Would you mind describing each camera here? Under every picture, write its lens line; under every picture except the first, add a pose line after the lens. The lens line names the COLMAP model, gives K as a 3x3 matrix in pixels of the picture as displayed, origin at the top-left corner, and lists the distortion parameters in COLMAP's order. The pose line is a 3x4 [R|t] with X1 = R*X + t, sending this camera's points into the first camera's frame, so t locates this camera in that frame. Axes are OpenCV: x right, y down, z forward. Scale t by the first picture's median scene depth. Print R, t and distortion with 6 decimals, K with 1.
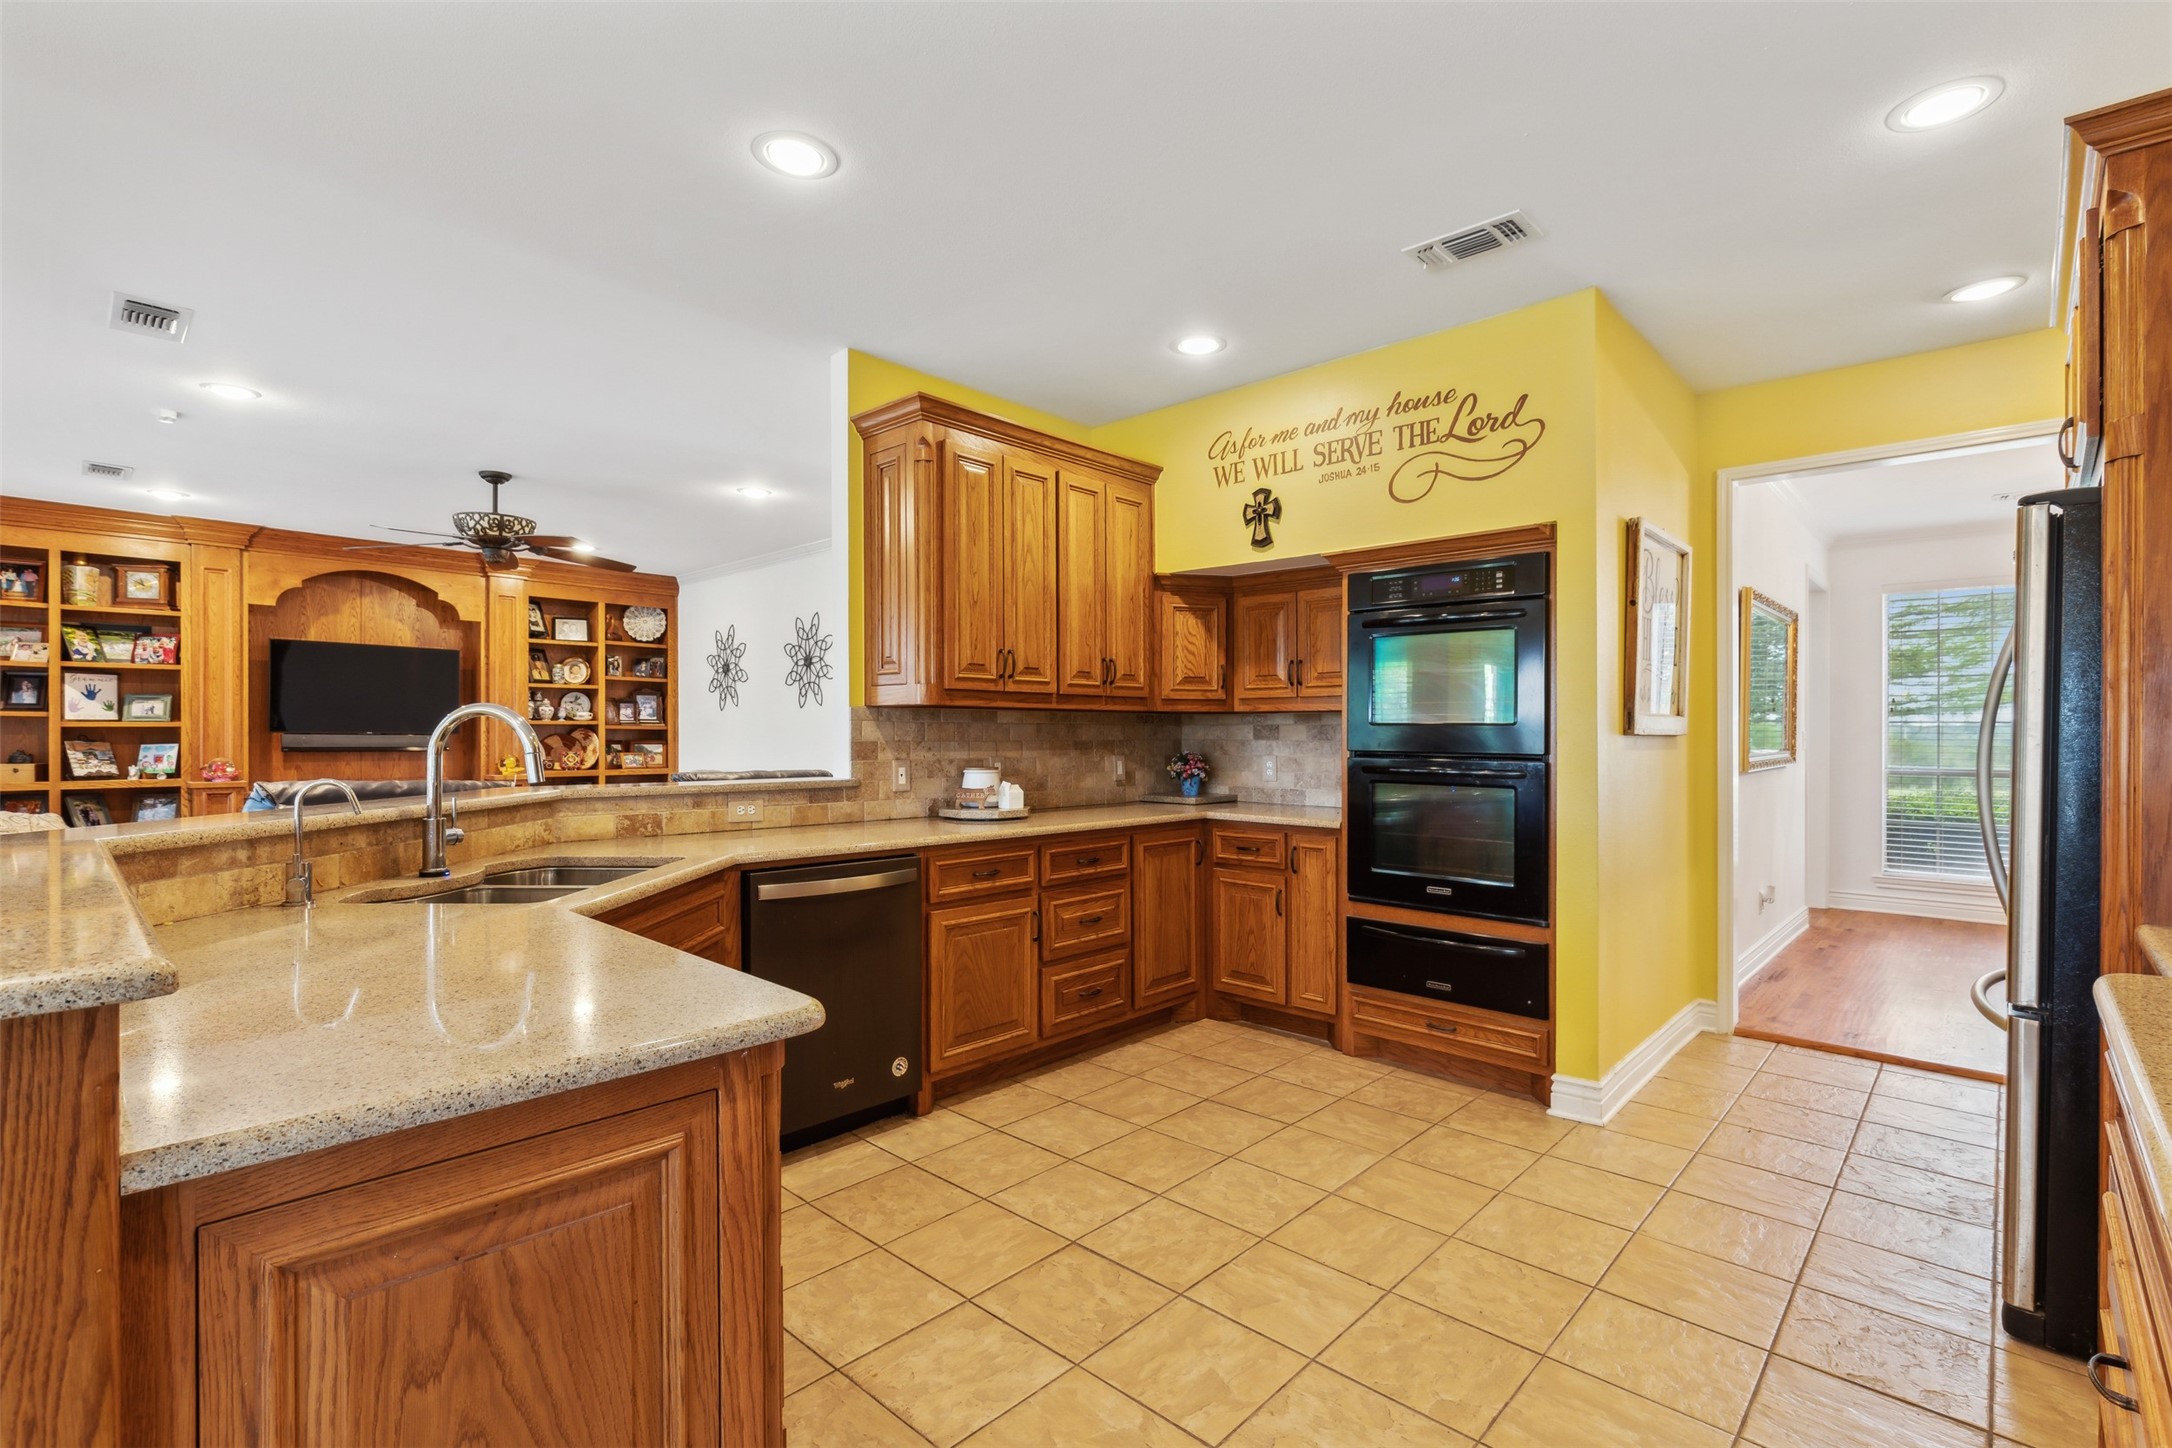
lens RADIAL K [[993.6, 0, 1107.2], [0, 993.6, 745.2], [0, 0, 1]] dist [-0.003580, 0.000993]
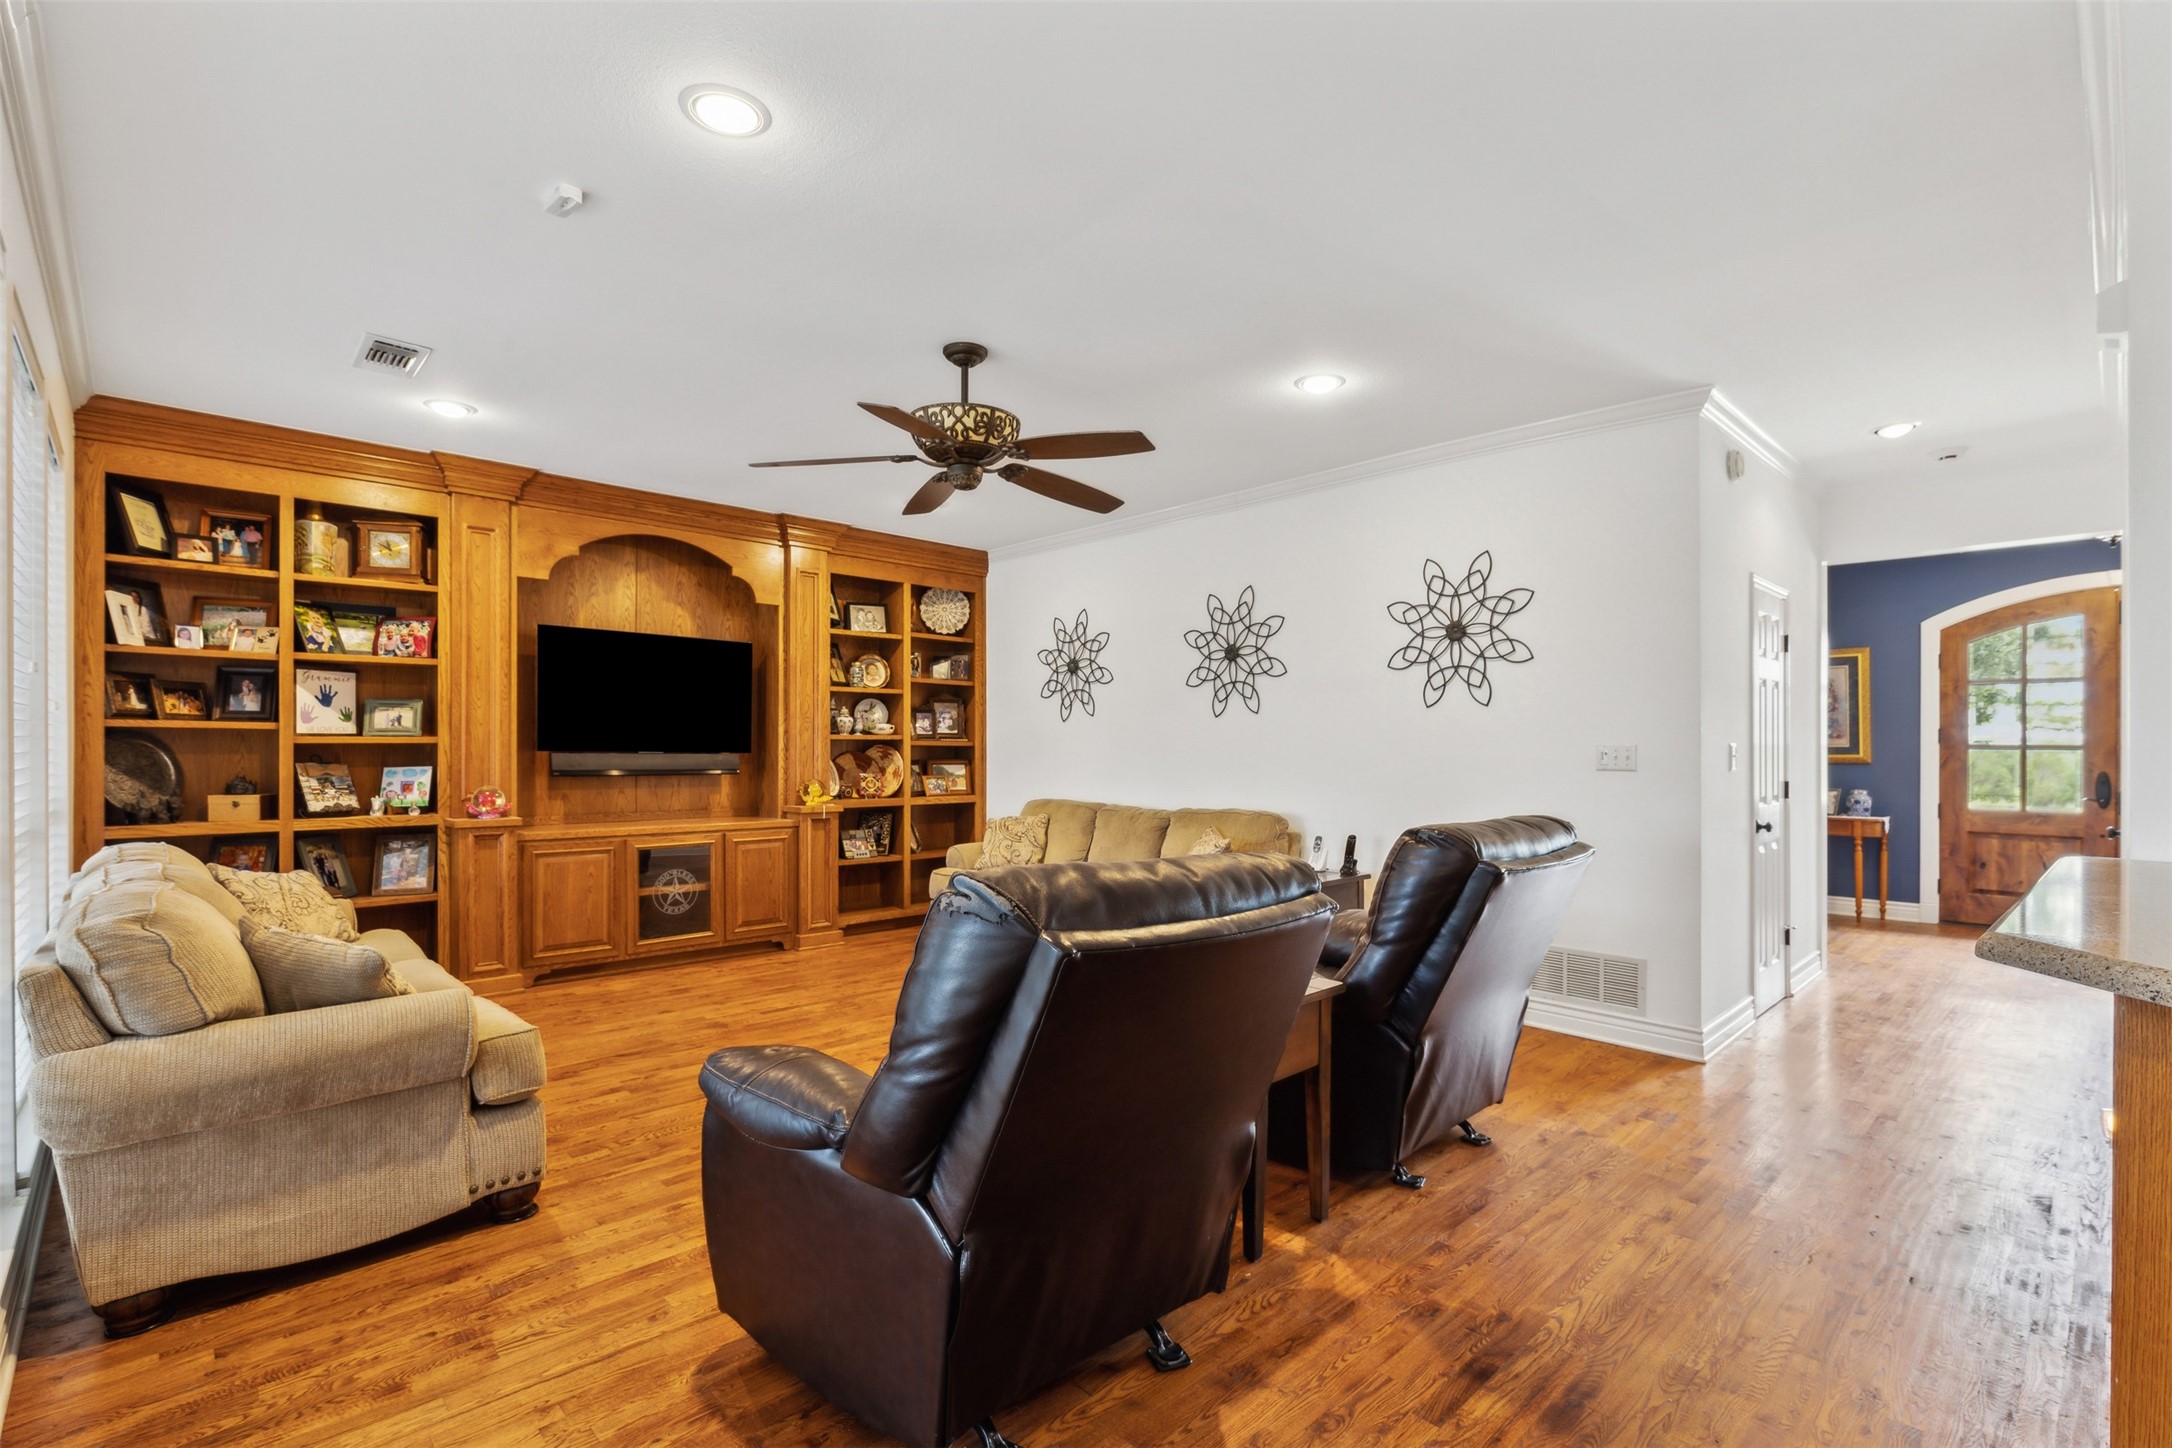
lens RADIAL K [[993.6, 0, 1091.7], [0, 993.6, 756.8], [0, 0, 1]] dist [-0.003580, 0.000993]
pose [[0.997943, 0.000977, -0.064106, -0.431326], [-0.001140, 0.999996, -0.002512, -0.007720], [0.064104, 0.002580, 0.997940, 0.319437]]
